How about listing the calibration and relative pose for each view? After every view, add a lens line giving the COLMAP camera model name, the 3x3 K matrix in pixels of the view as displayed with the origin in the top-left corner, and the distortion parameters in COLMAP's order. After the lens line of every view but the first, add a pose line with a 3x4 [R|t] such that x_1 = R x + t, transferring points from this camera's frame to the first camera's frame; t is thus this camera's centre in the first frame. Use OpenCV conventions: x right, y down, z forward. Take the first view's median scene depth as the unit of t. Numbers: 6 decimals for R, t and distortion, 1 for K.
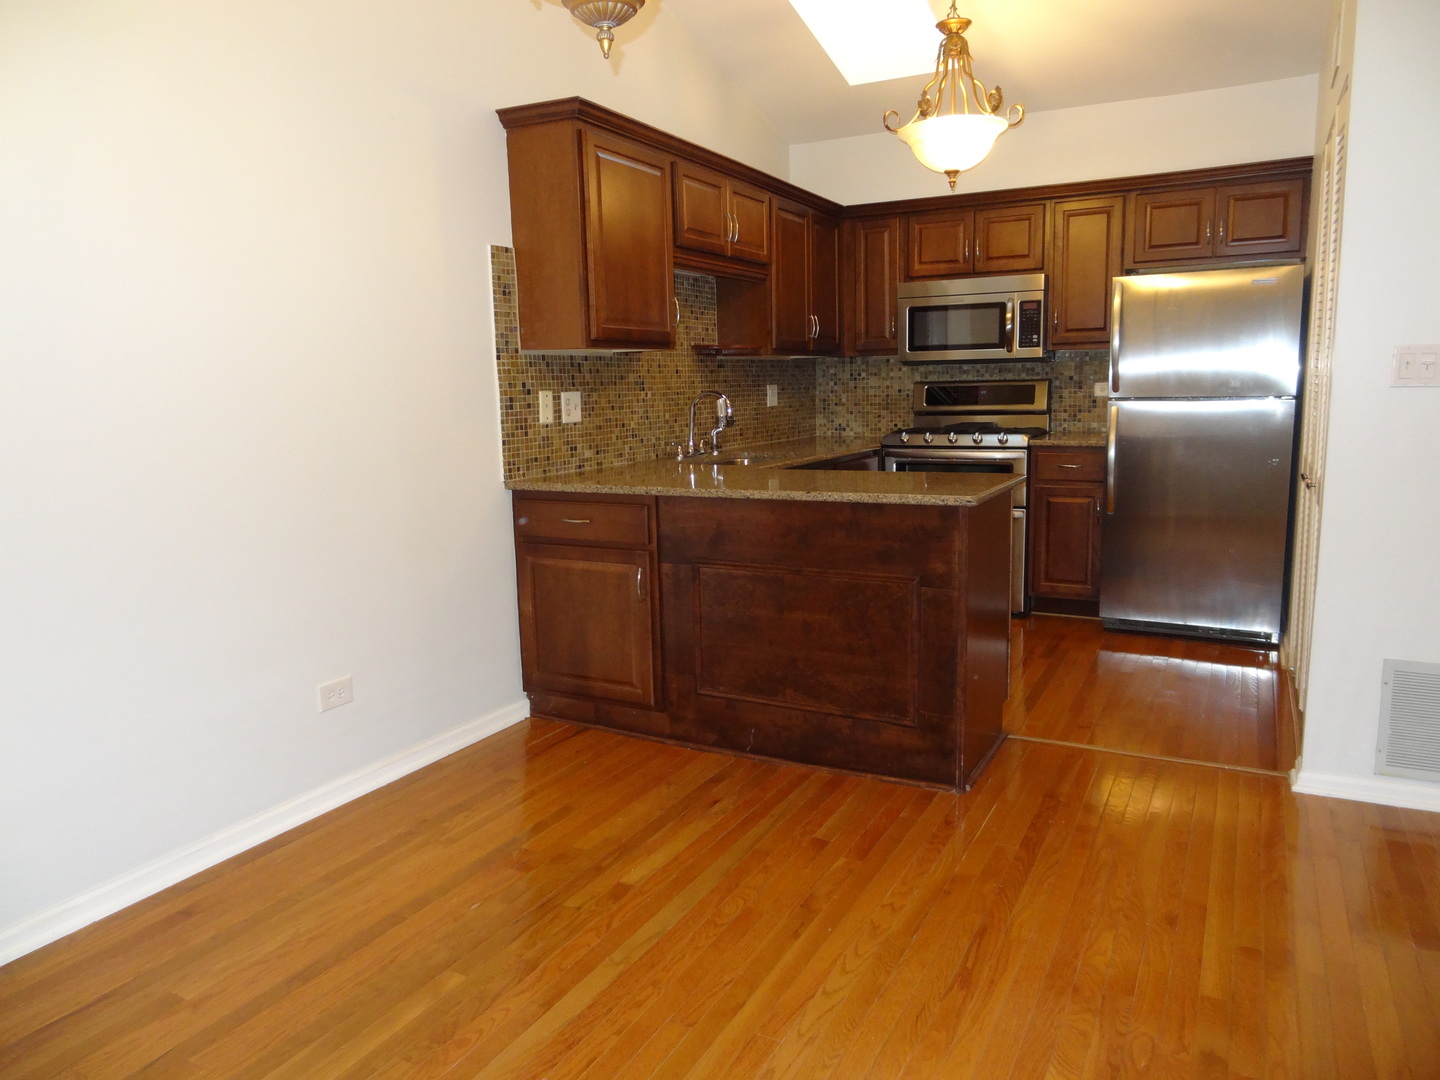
lens RADIAL K [[996.3, 0, 720.0], [0, 996.3, 540.0], [0, 0, 1]] dist [-0.000181, 0.005189]
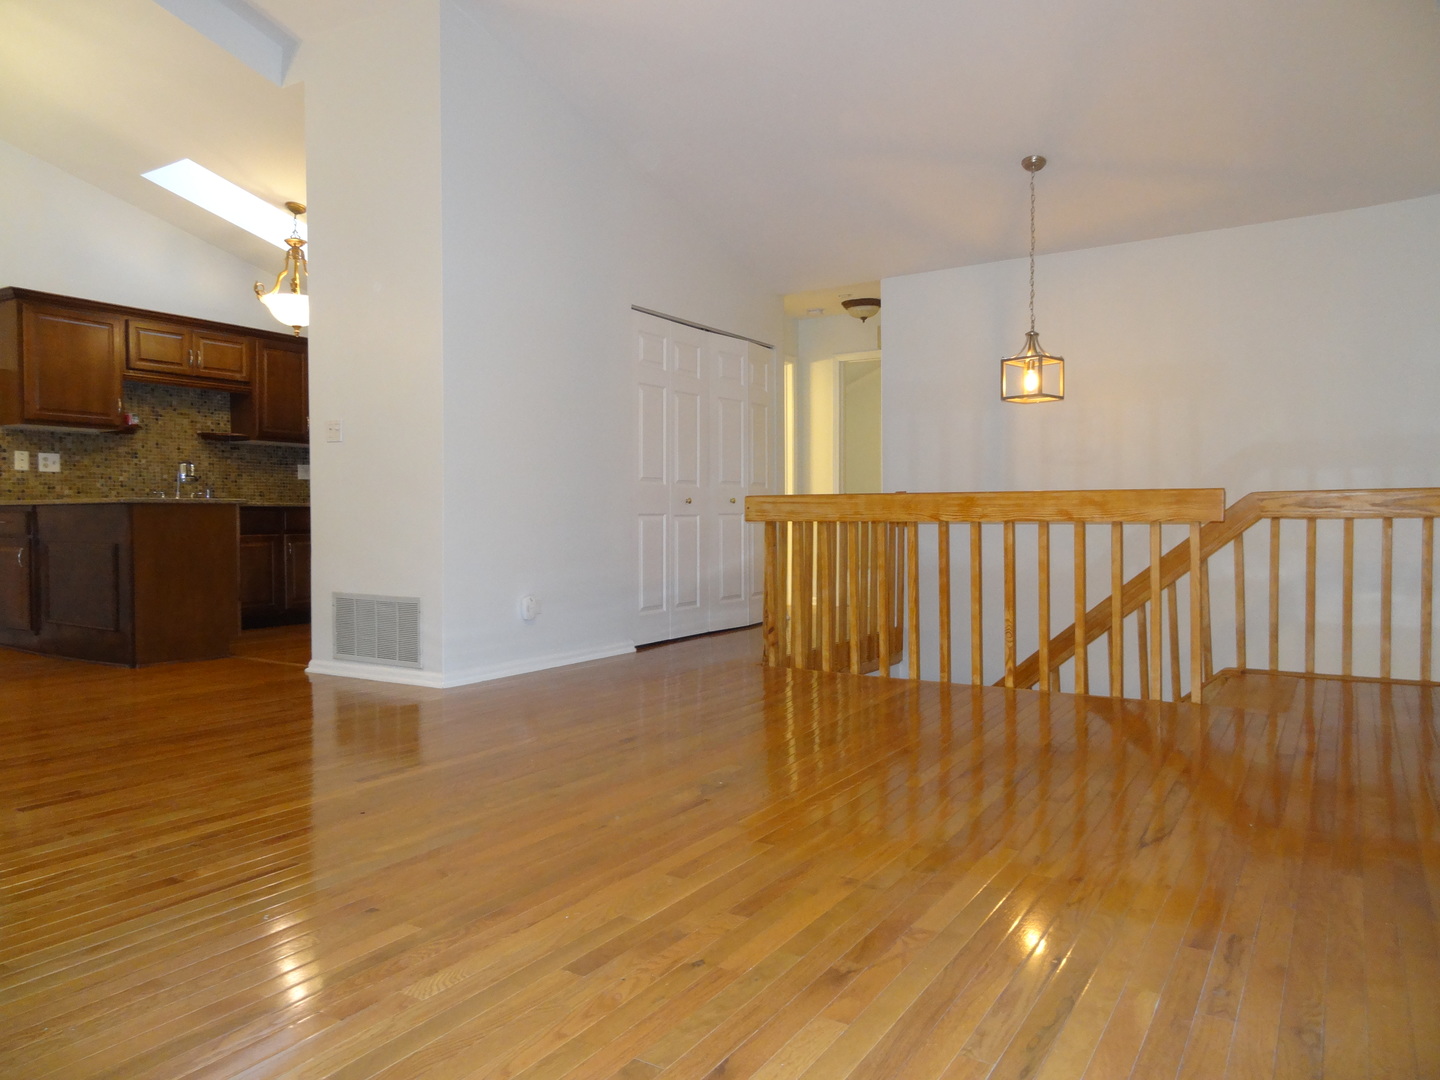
lens RADIAL K [[996.3, 0, 720.0], [0, 996.3, 540.0], [0, 0, 1]] dist [-0.000181, 0.005189]
pose [[0.996801, 0.021783, -0.076903, 0.890954], [-0.031625, 0.991116, -0.129188, 0.141120], [0.073406, 0.131207, 0.988634, -0.439206]]
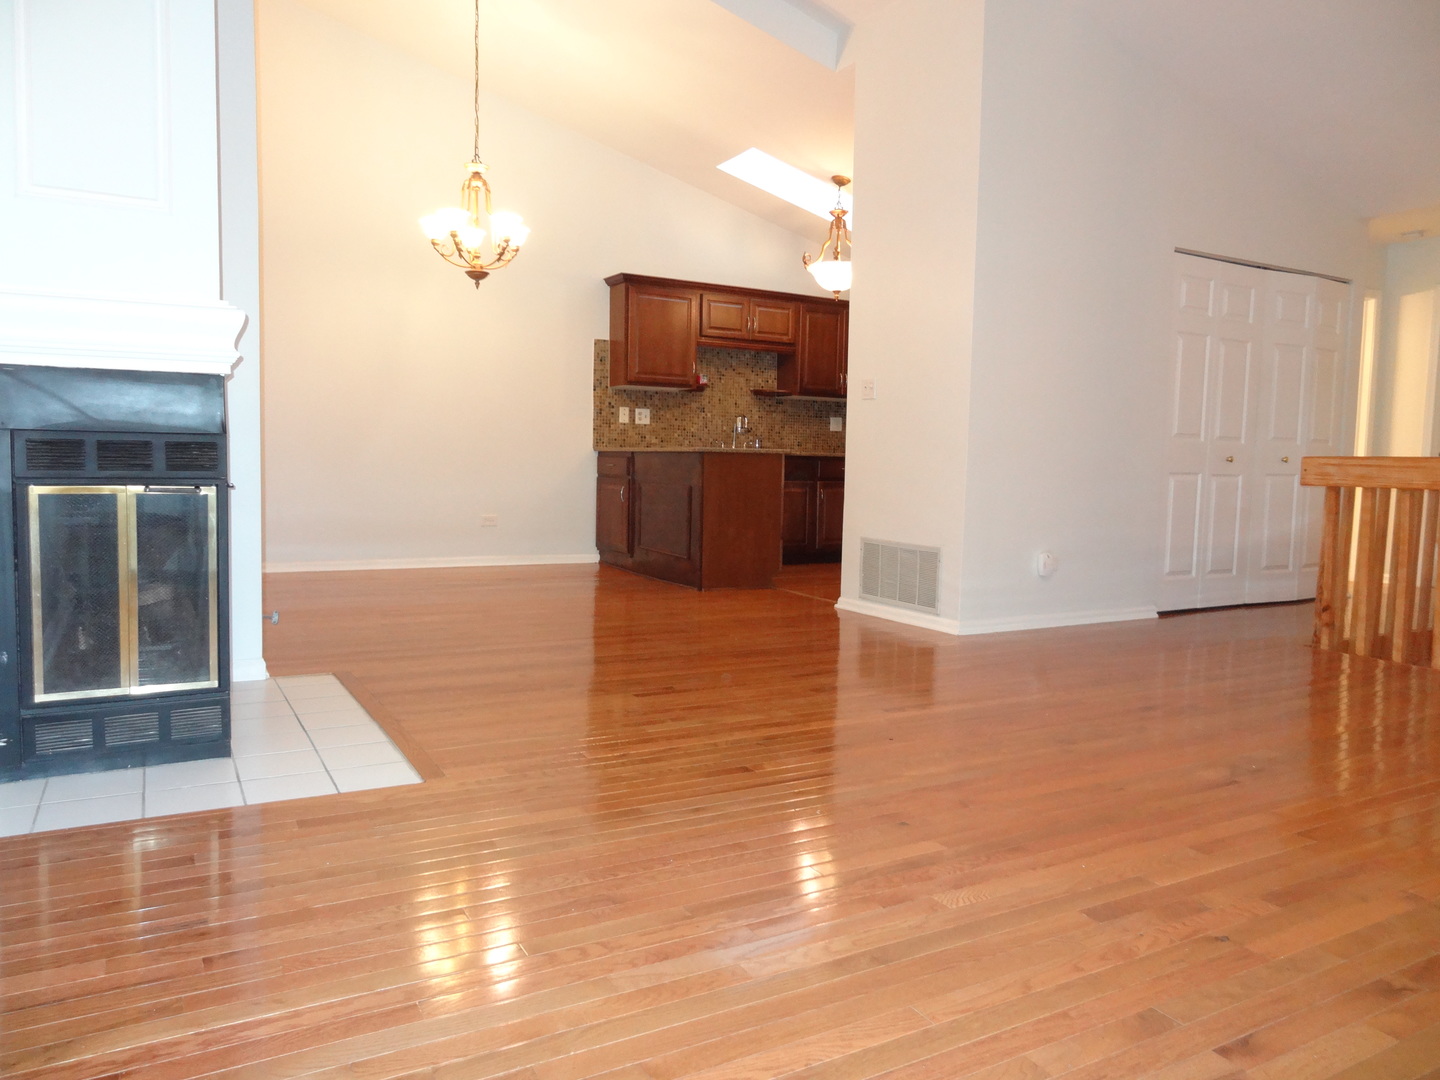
lens RADIAL K [[999.4, 0, 721.2], [0, 999.4, 535.4], [0, 0, 1]] dist [-0.001336, 0.003413]
pose [[0.838833, 0.081496, -0.538254, 0.889119], [-0.124063, 0.991331, -0.043247, 0.140537], [0.530063, 0.103054, 0.841672, -0.480250]]
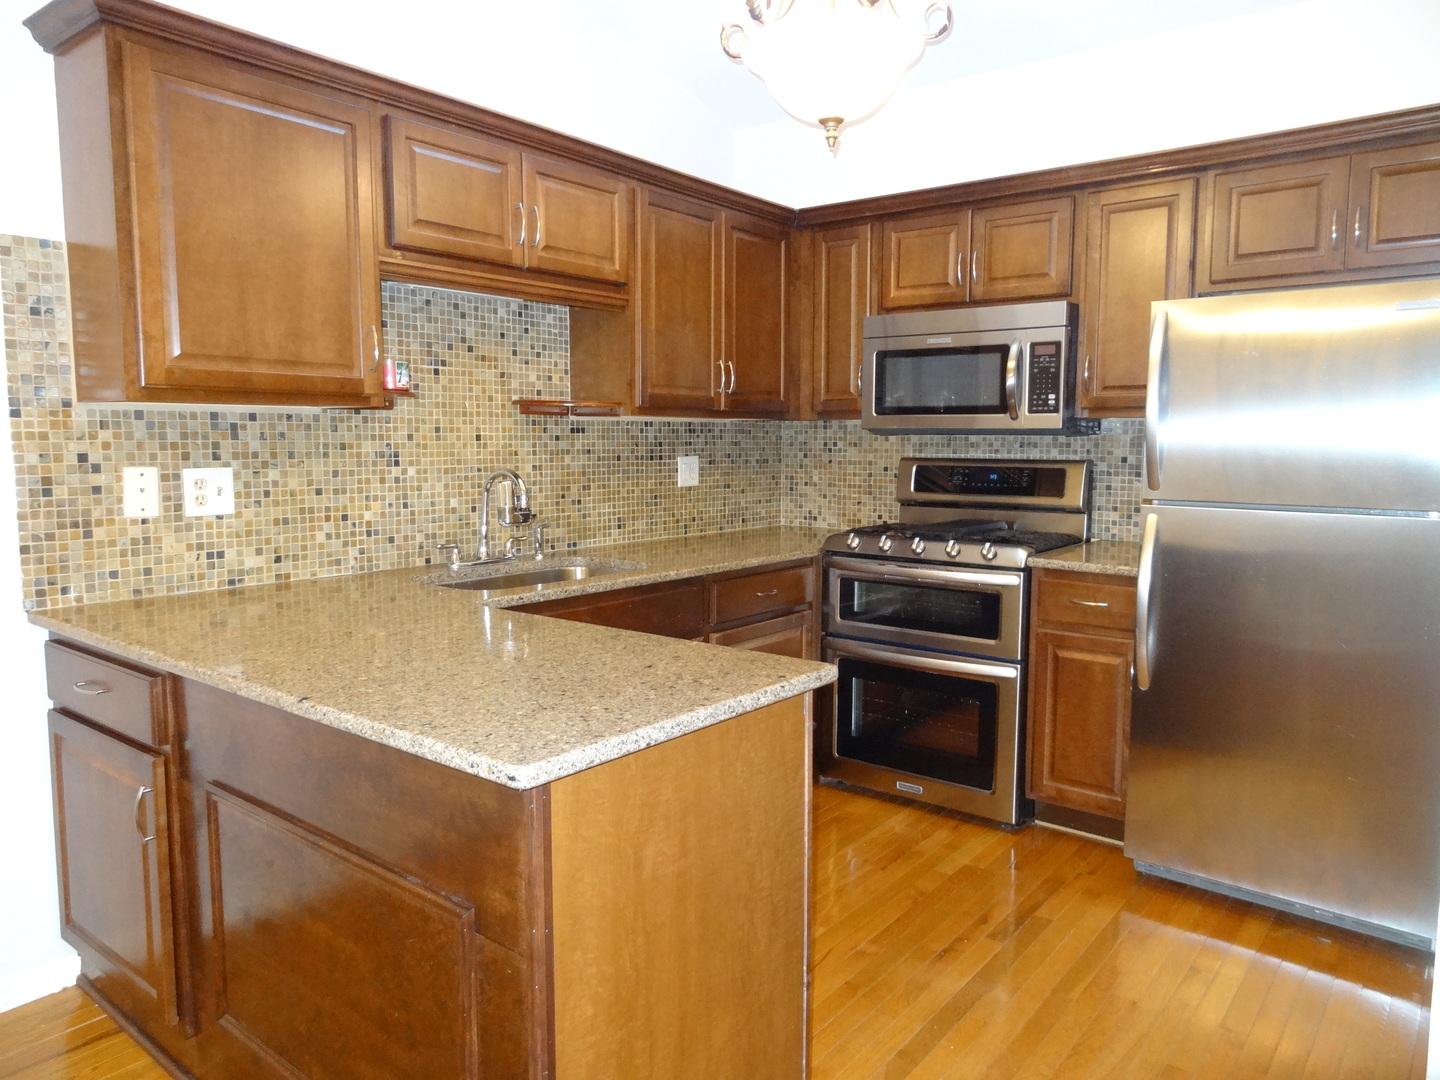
lens RADIAL K [[999.4, 0, 721.2], [0, 999.4, 535.4], [0, 0, 1]] dist [-0.001336, 0.003413]
pose [[0.982096, 0.043373, -0.183320, 0.242306], [-0.053682, 0.997222, -0.051647, -0.073111], [0.180570, 0.060563, 0.981696, 0.348290]]
